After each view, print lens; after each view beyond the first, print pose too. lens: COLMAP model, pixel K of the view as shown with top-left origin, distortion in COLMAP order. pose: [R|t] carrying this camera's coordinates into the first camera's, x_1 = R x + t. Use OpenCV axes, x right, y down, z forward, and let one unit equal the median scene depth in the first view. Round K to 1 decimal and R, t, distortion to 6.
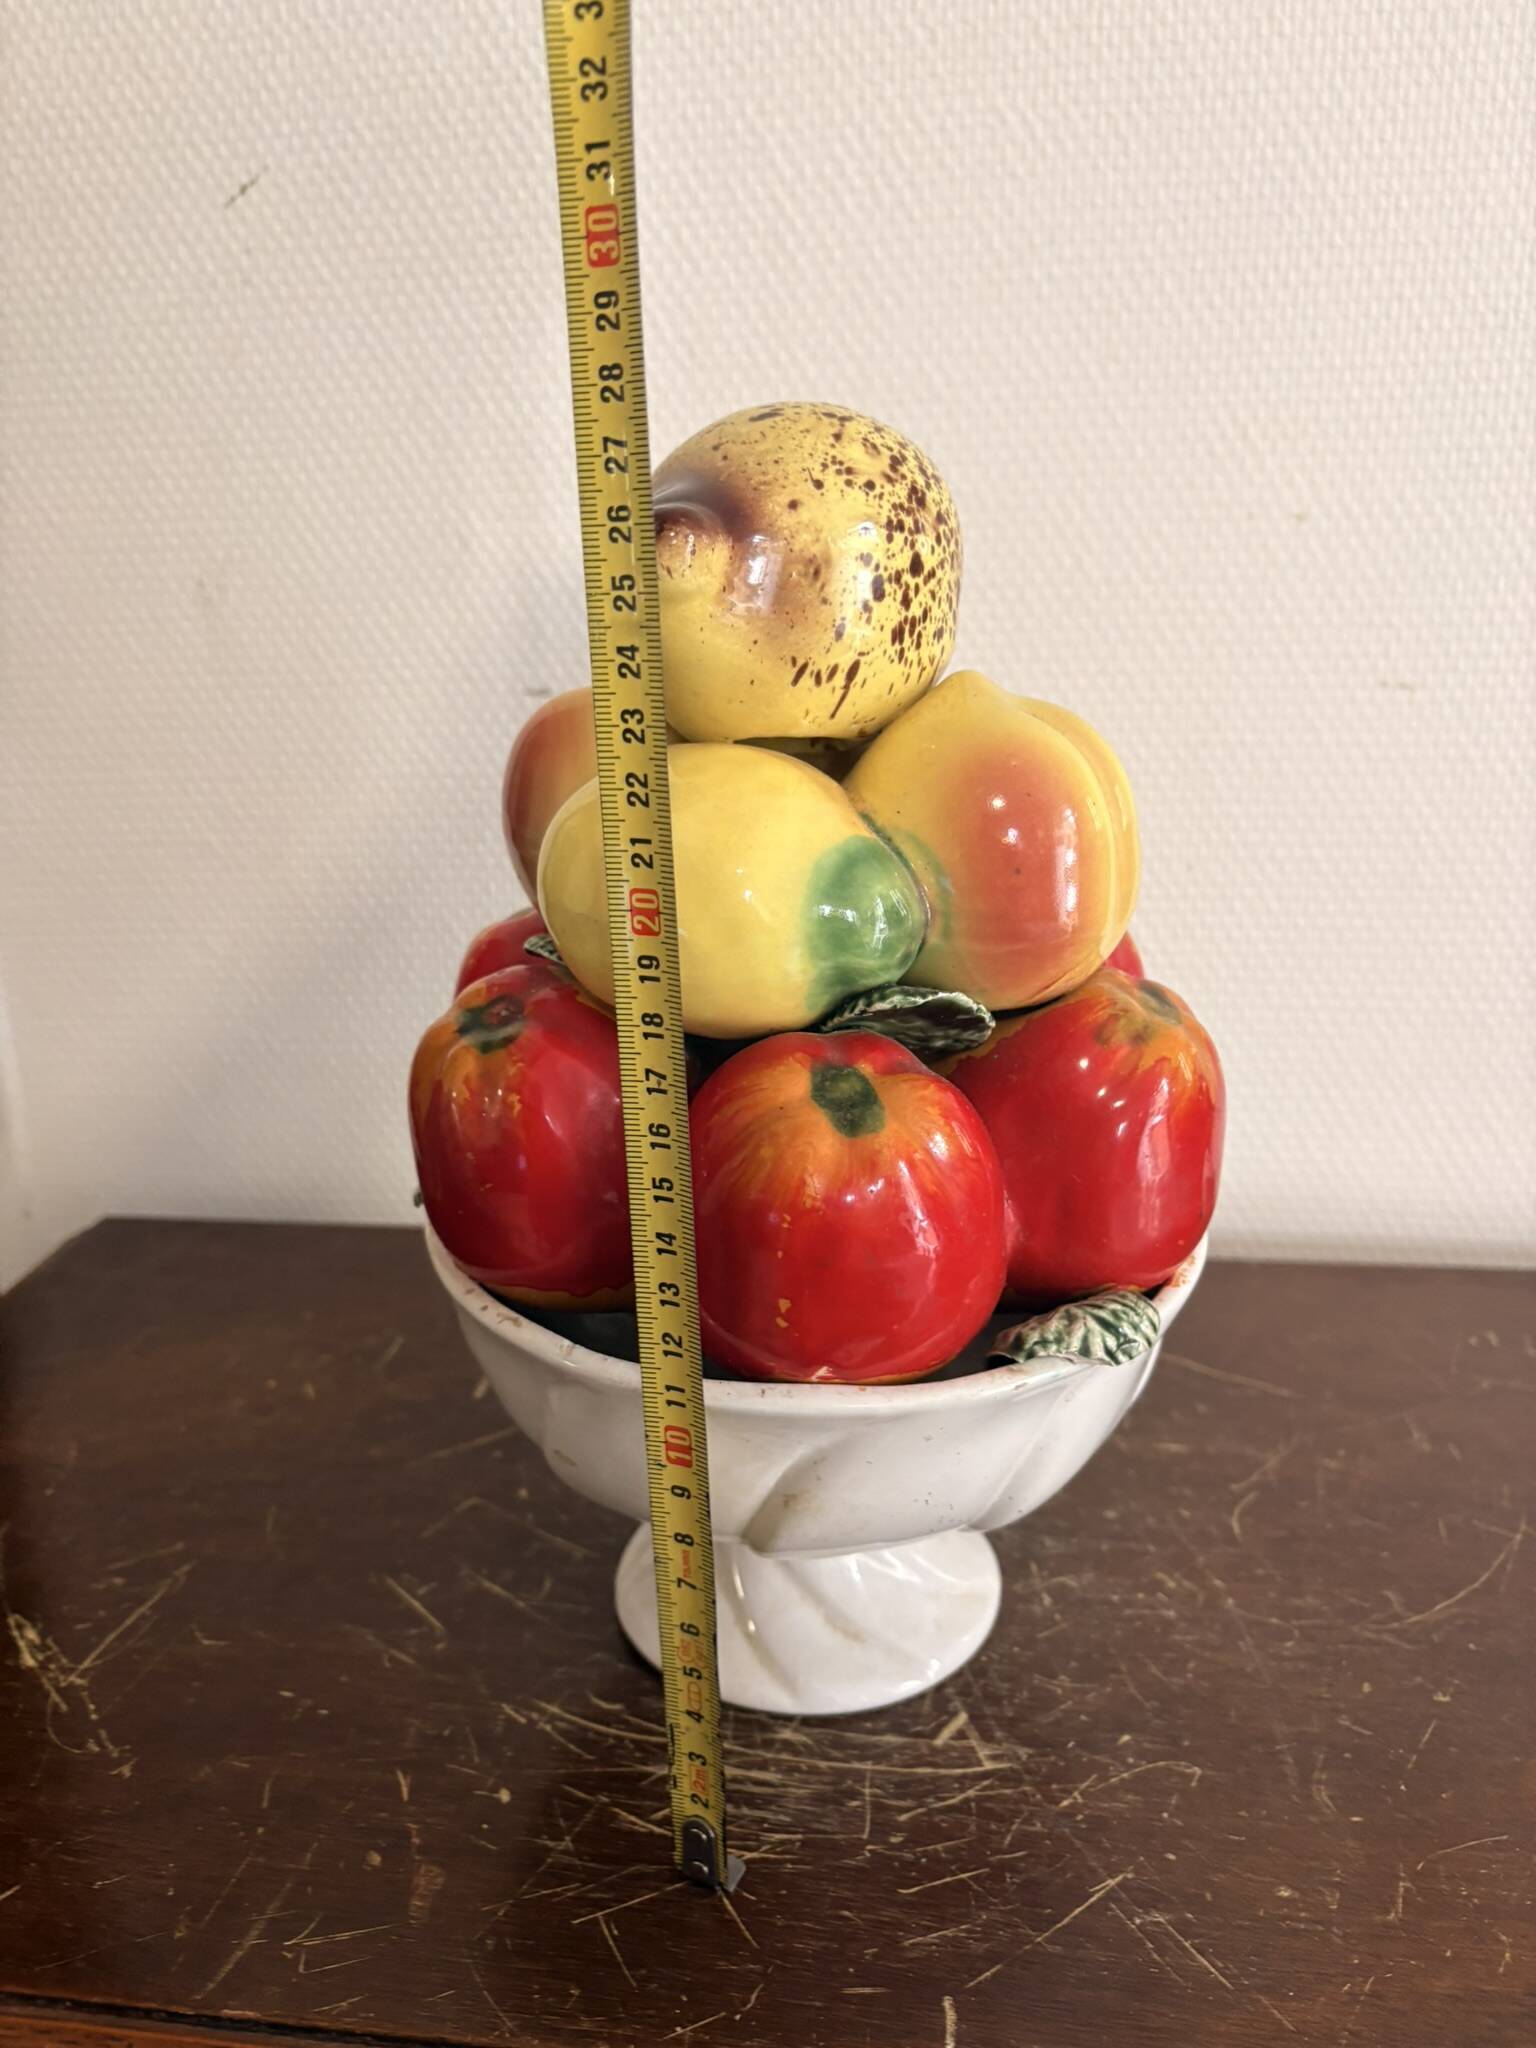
lens RADIAL K [[1571.9, 0, 755.3], [0, 1571.9, 1011.8], [0, 0, 1]] dist [0.002161, 0.000361]
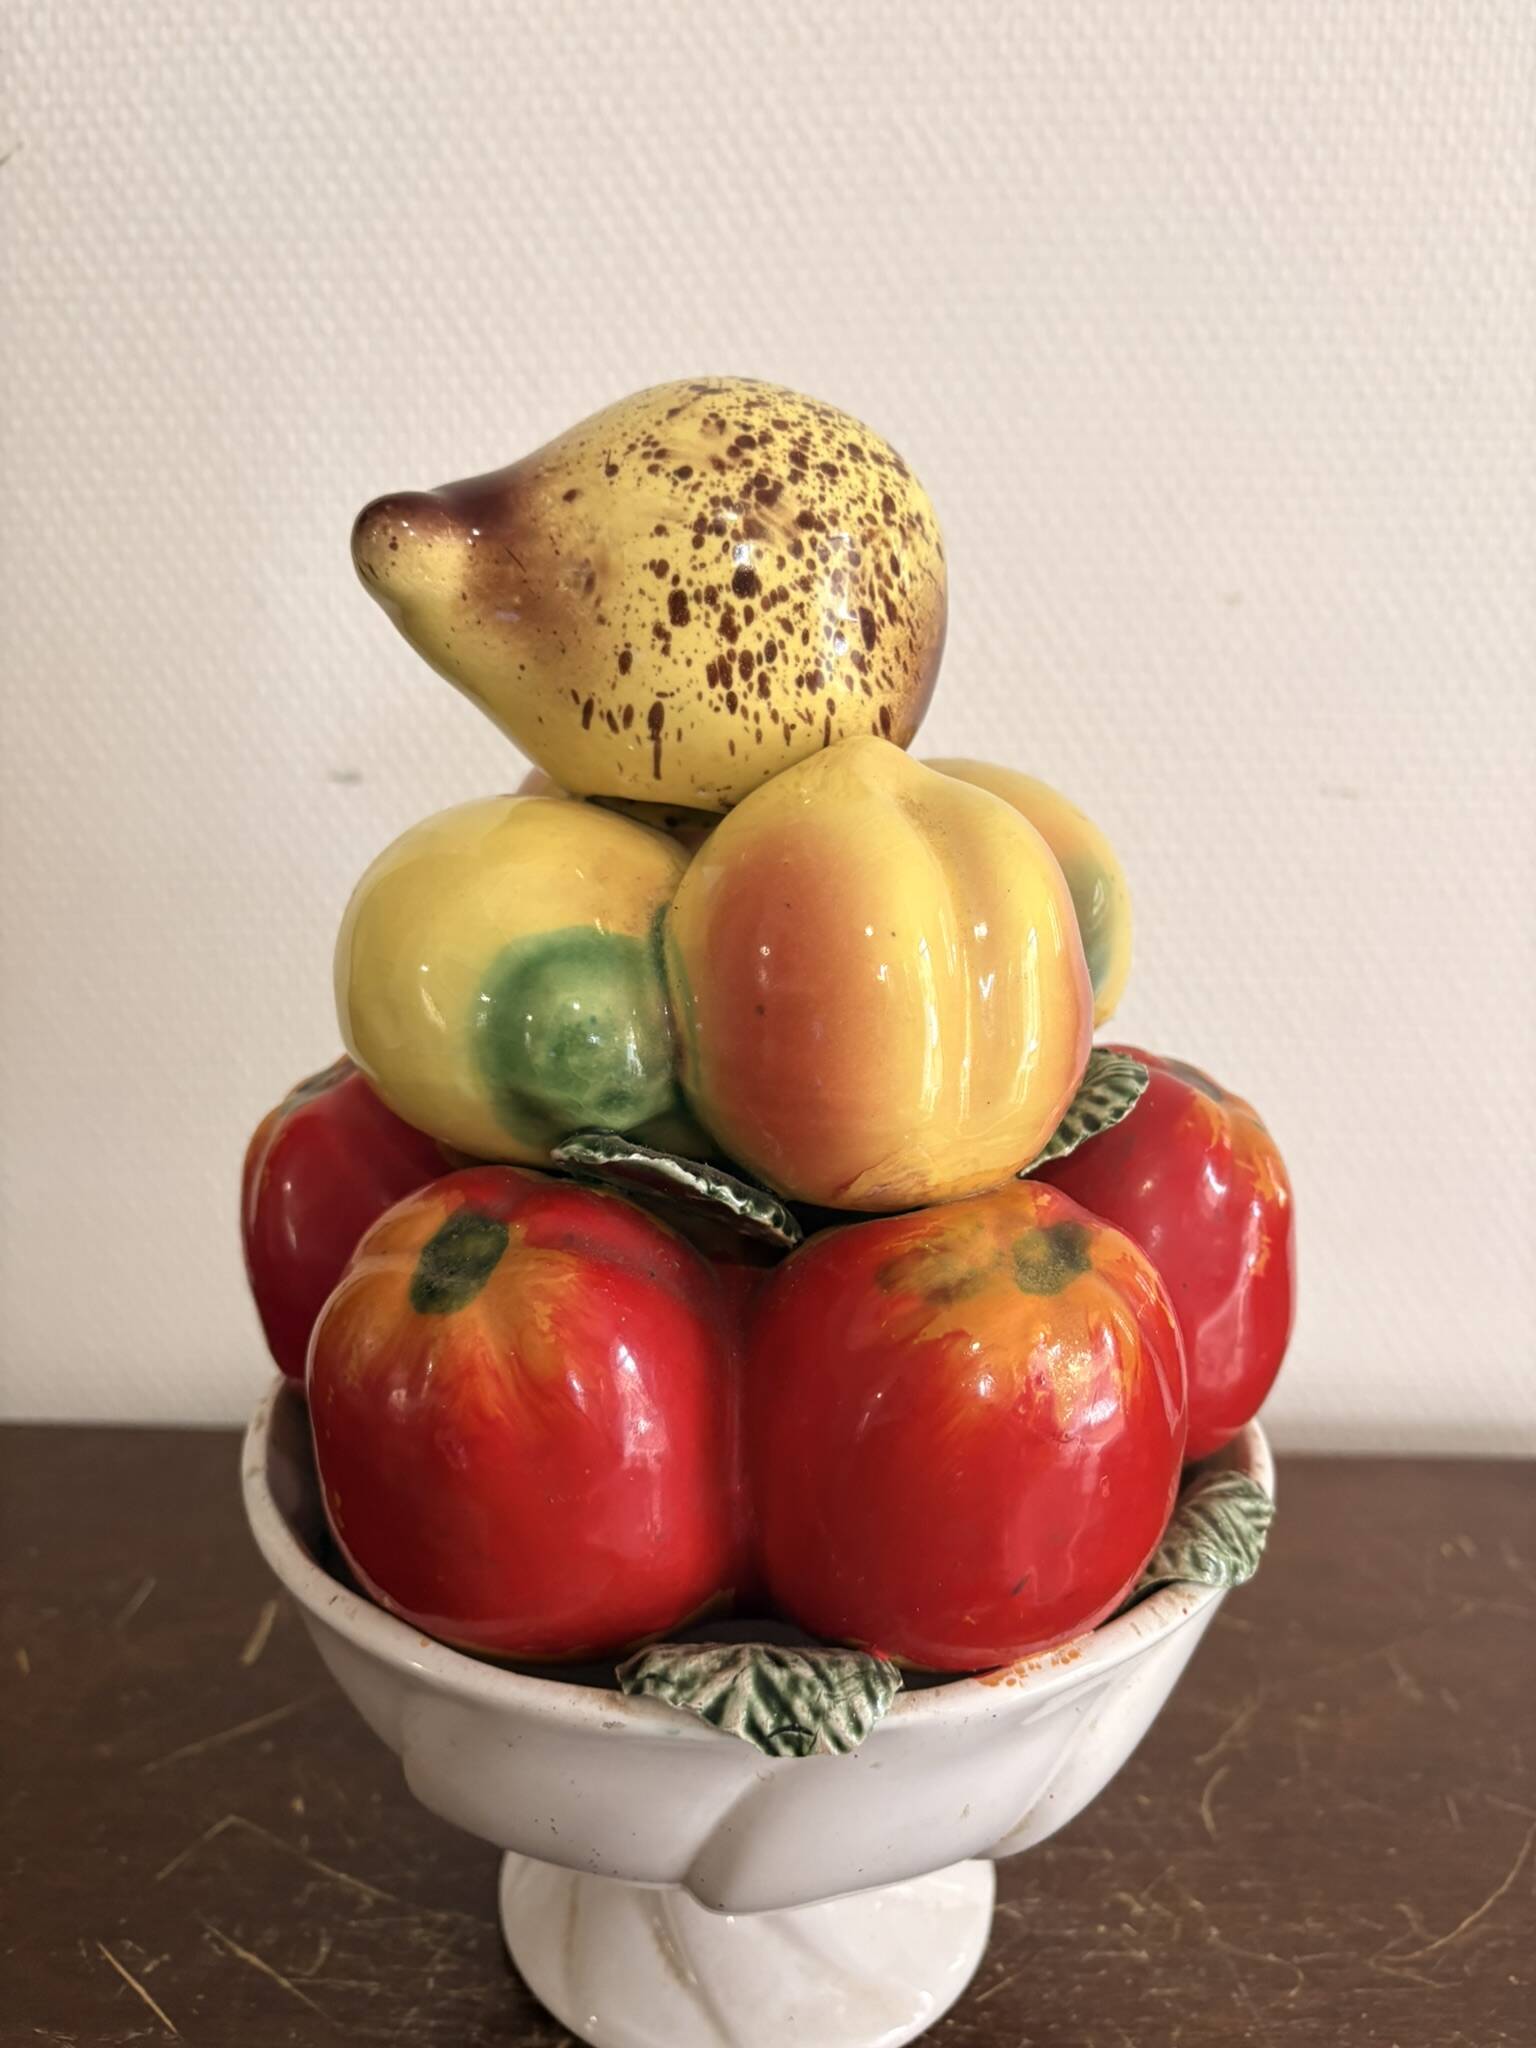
lens RADIAL K [[1572.1, 0, 769.7], [0, 1572.1, 1041.3], [0, 0, 1]] dist [0.009703, -0.030319]
pose [[0.994176, 0.006123, 0.107593, -0.004144], [0.000086, 0.998339, -0.057613, -0.019376], [-0.107767, 0.057286, 0.992524, 0.186190]]
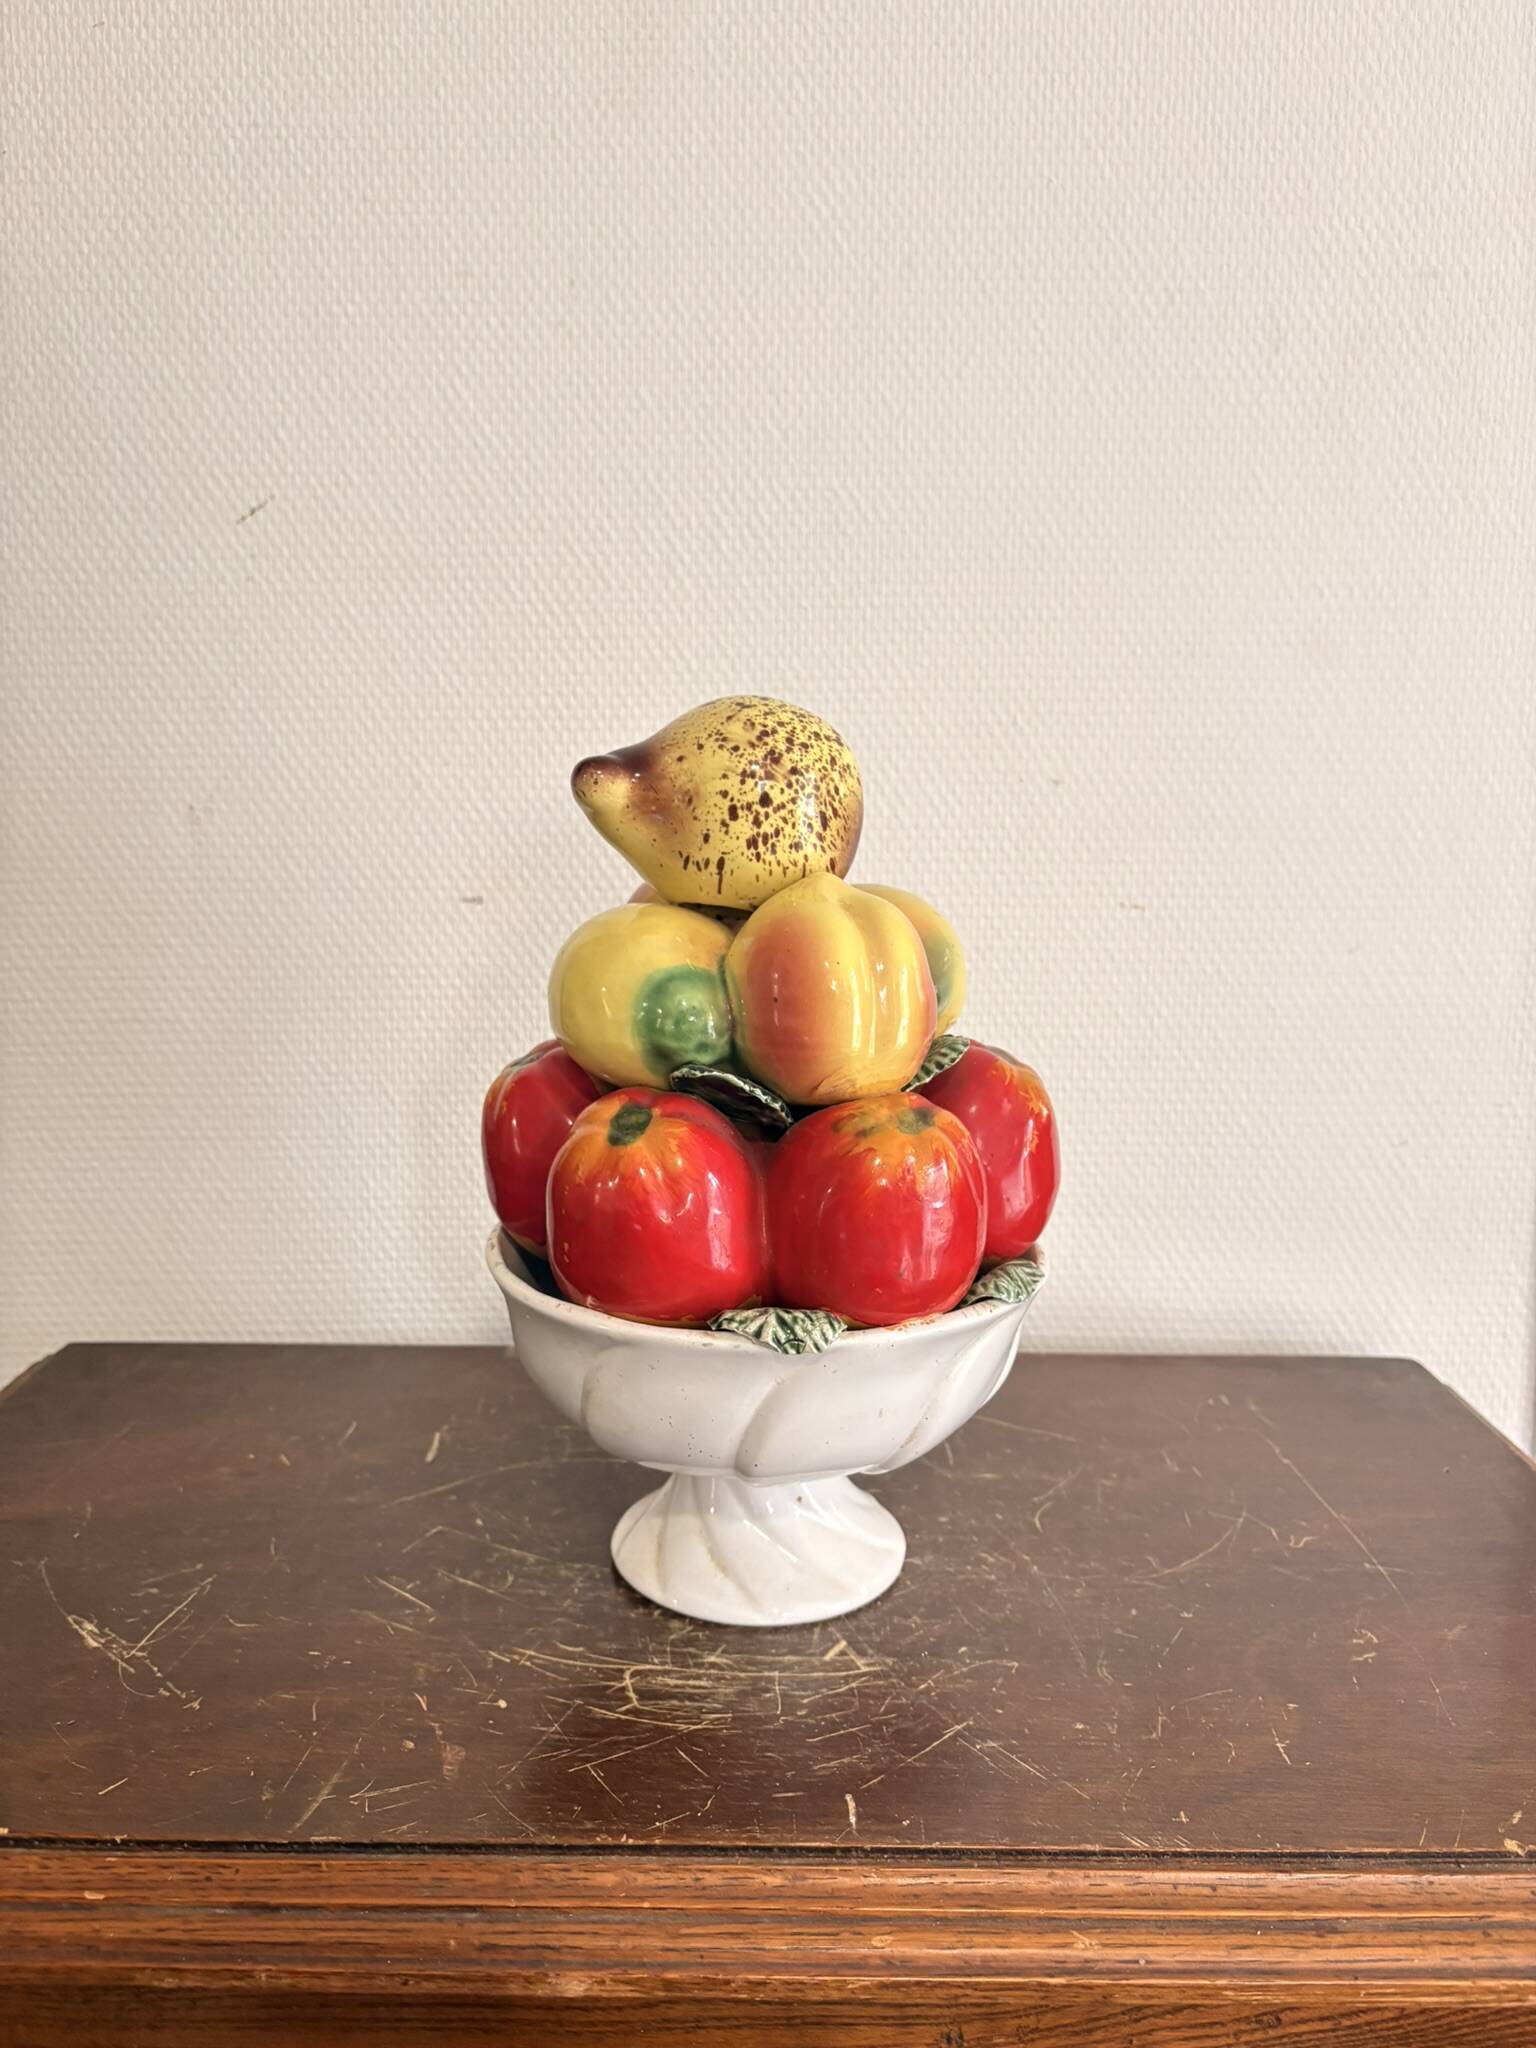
lens RADIAL K [[1568.0, 0, 747.0], [0, 1568.0, 1026.4], [0, 0, 1]] dist [0.086002, -0.279130]
pose [[0.991955, 0.010653, 0.126145, -0.093928], [0.008154, 0.989007, -0.147642, 0.099304], [-0.126331, 0.147483, 0.980964, -0.287562]]
